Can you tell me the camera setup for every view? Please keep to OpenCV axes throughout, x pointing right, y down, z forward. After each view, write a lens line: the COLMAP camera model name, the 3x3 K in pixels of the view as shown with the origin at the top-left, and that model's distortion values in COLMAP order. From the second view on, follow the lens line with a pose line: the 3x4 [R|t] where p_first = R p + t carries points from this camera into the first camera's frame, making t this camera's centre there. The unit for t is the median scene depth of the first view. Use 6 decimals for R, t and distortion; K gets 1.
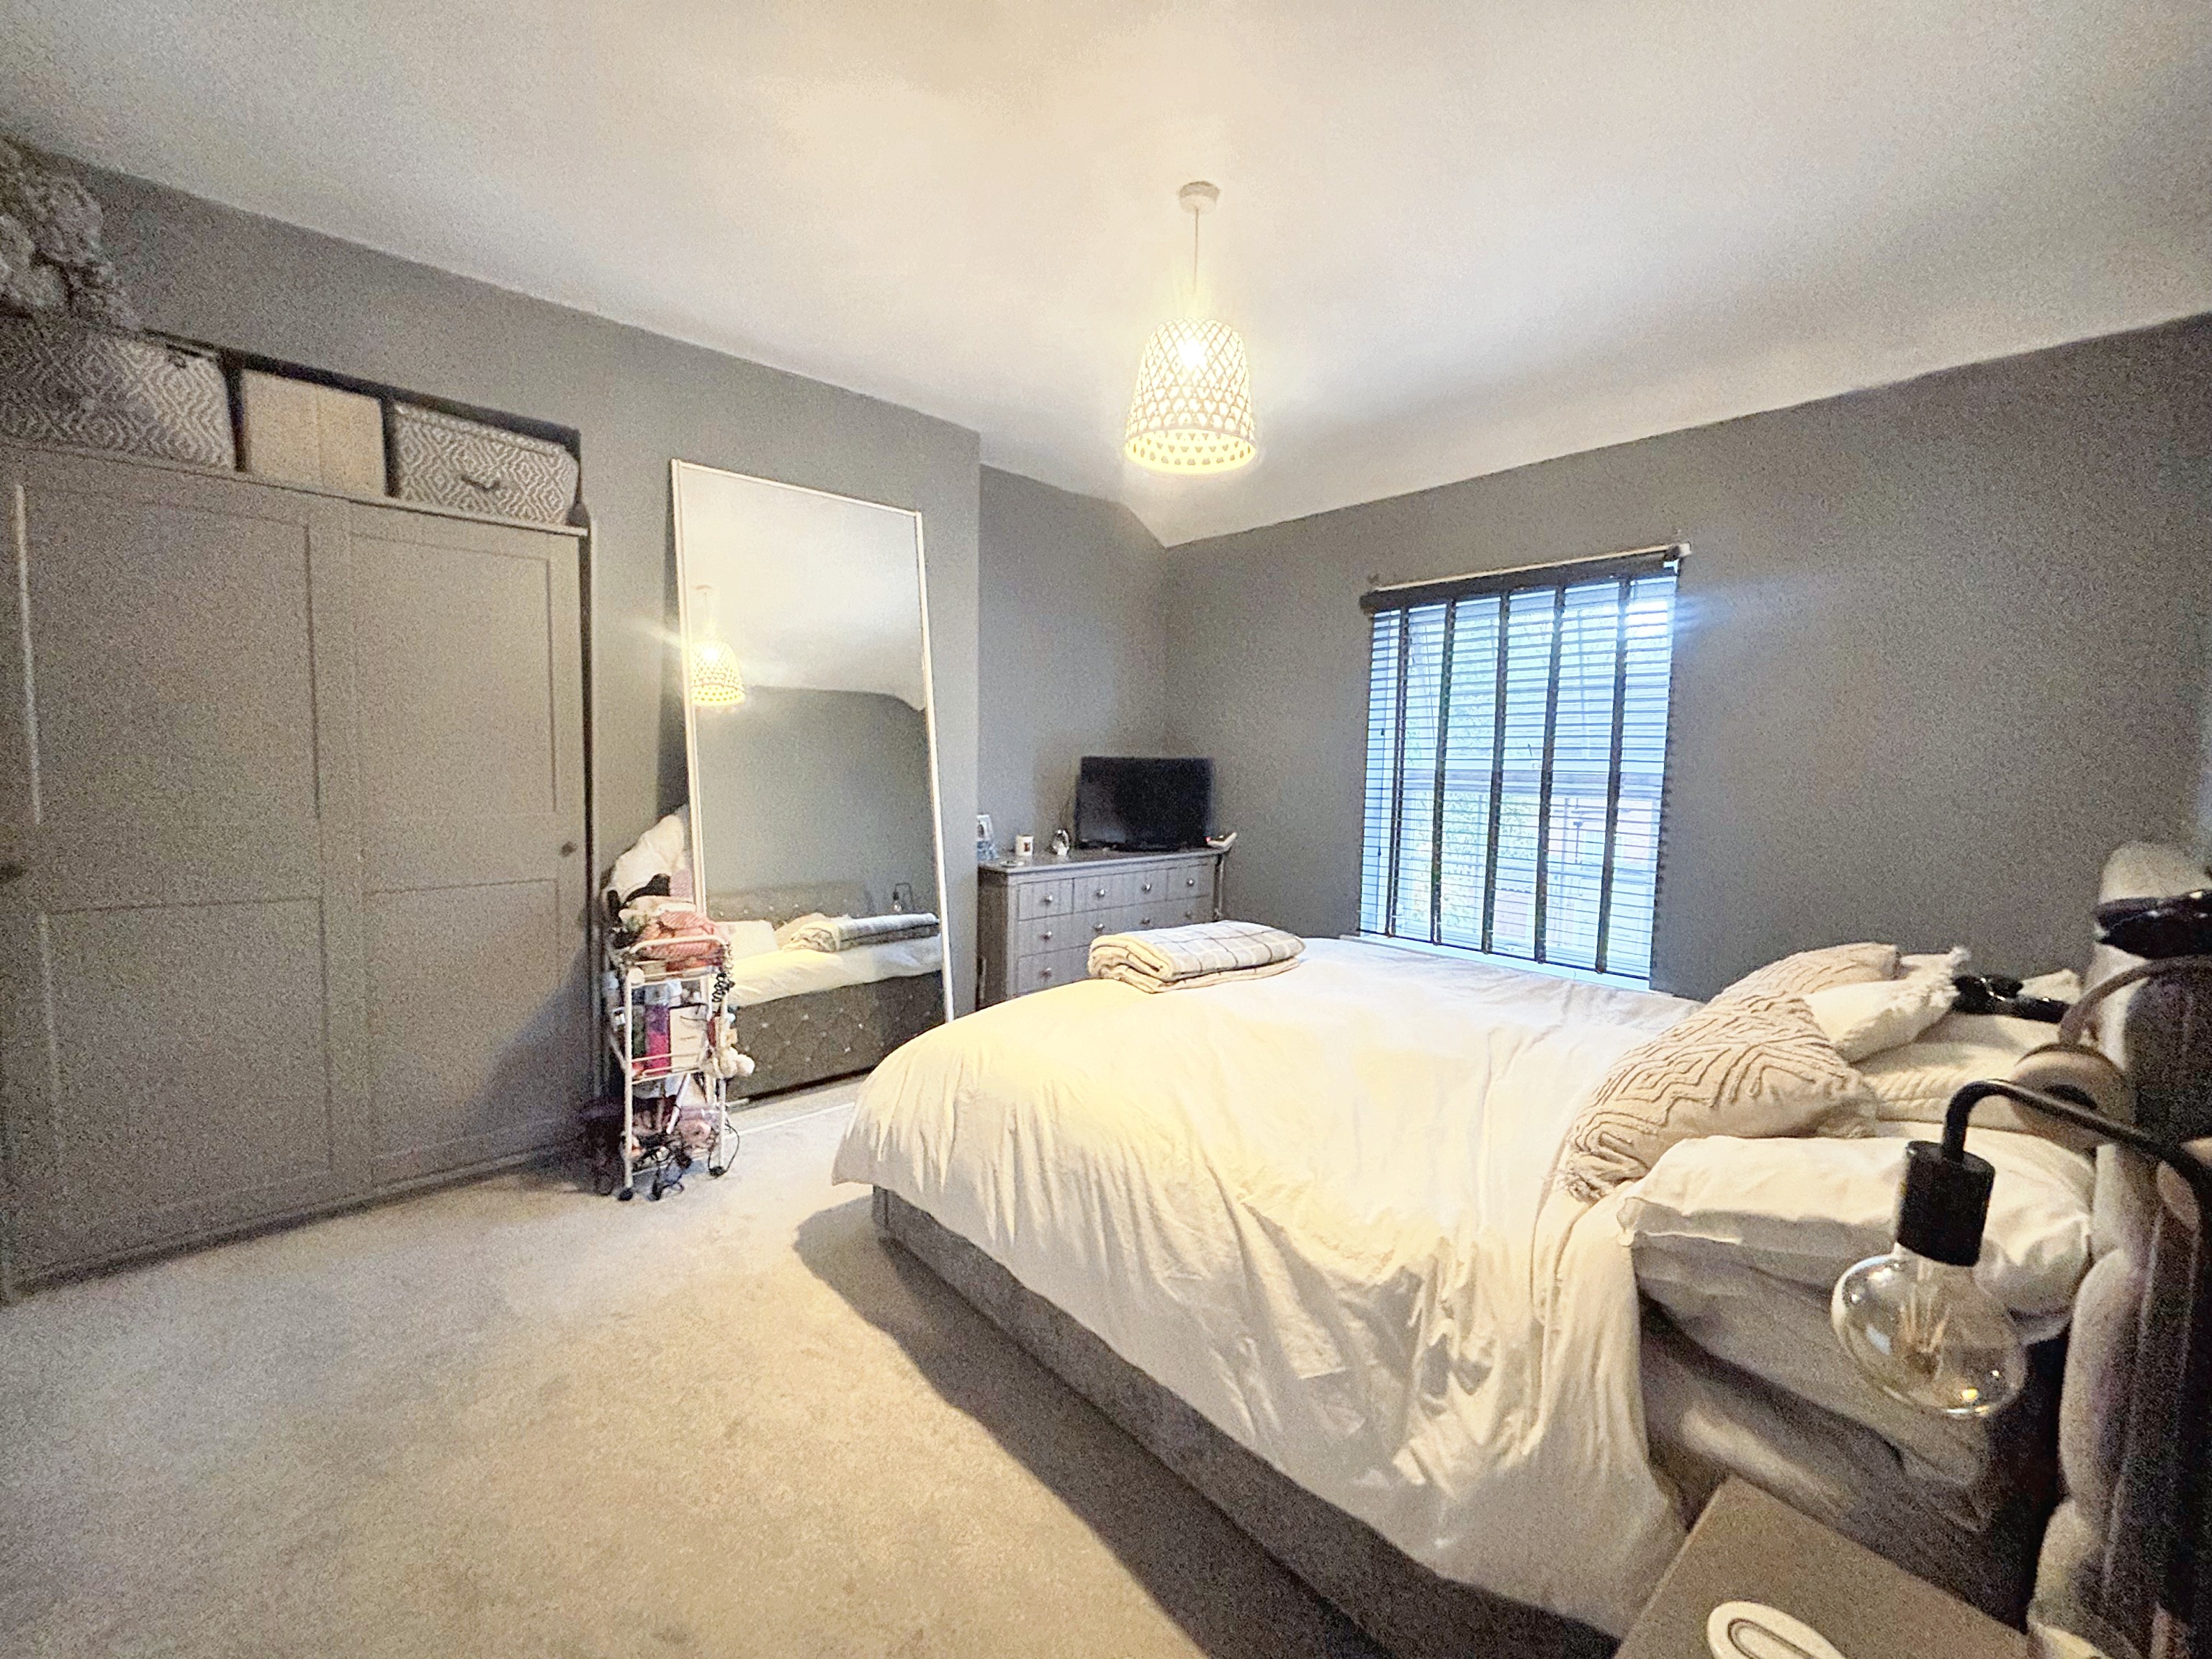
lens RADIAL K [[895.5, 0, 1100.8], [0, 895.5, 825.9], [0, 0, 1]] dist [-0.018223, 0.011592]
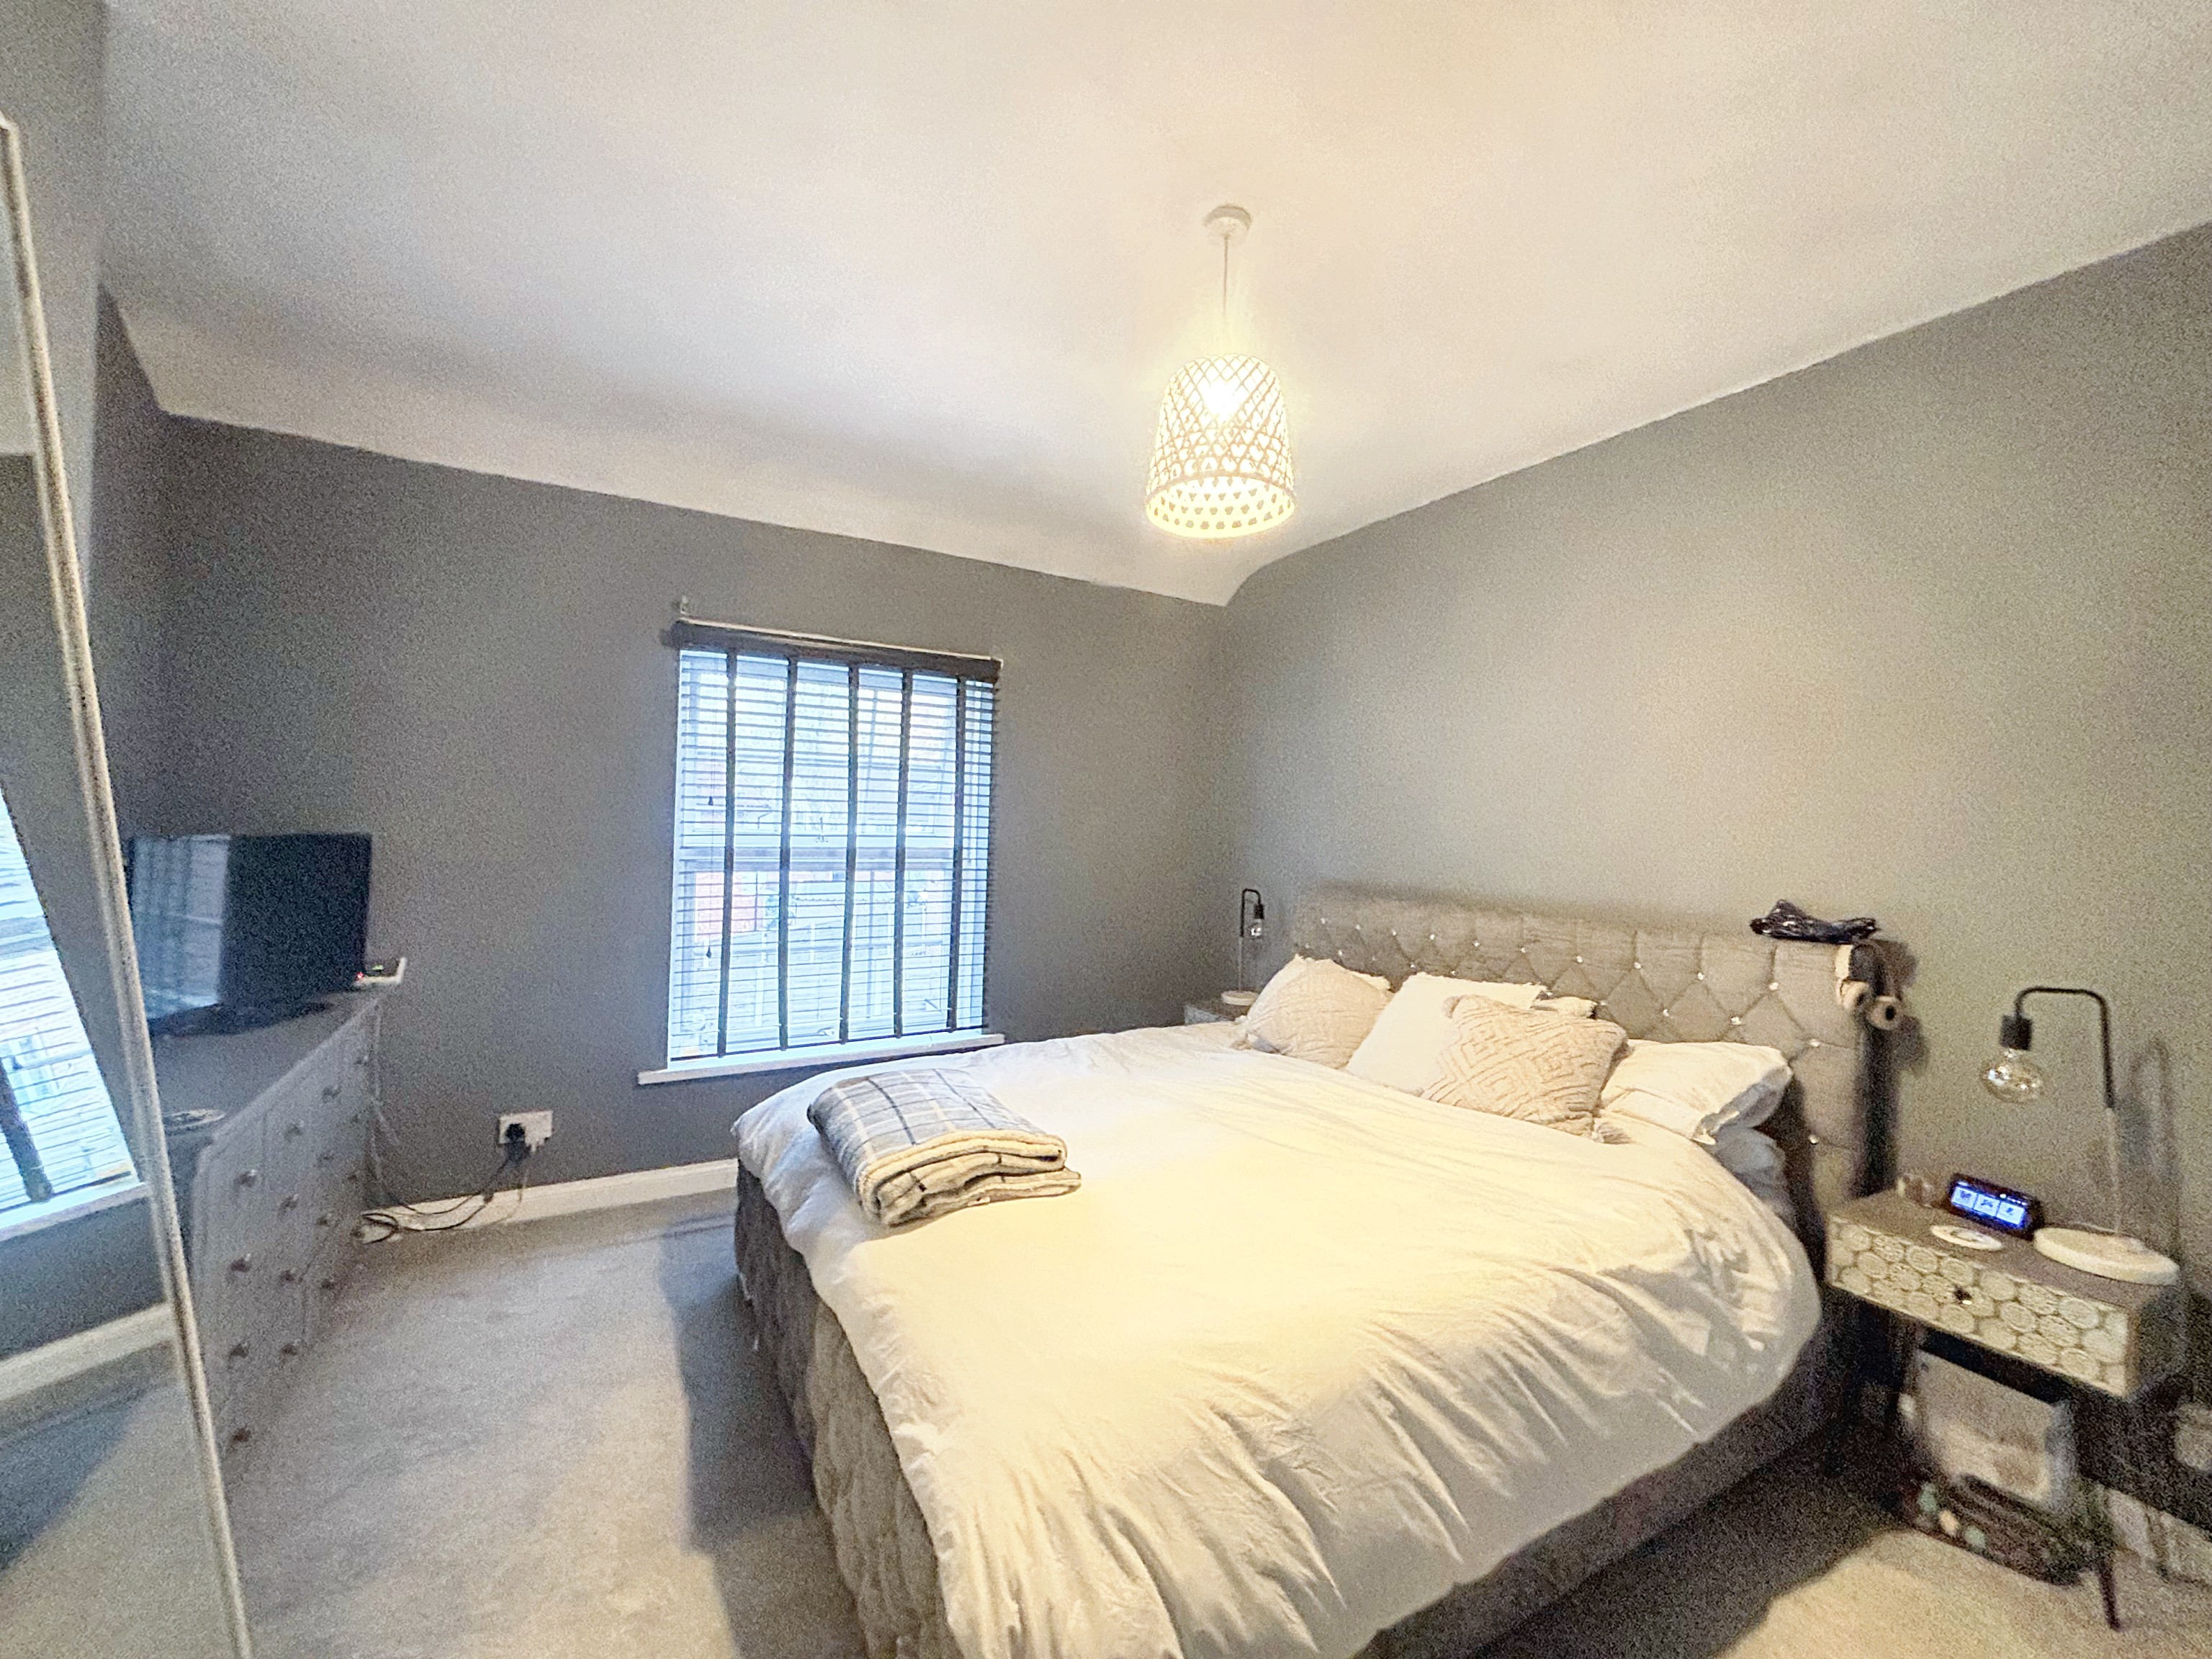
lens RADIAL K [[895.5, 0, 1100.8], [0, 895.5, 825.9], [0, 0, 1]] dist [-0.018223, 0.011592]
pose [[0.192583, -0.002040, 0.981278, -0.753595], [0.046480, 0.998894, -0.007045, -0.118460], [-0.980179, 0.046967, 0.192465, 0.964829]]
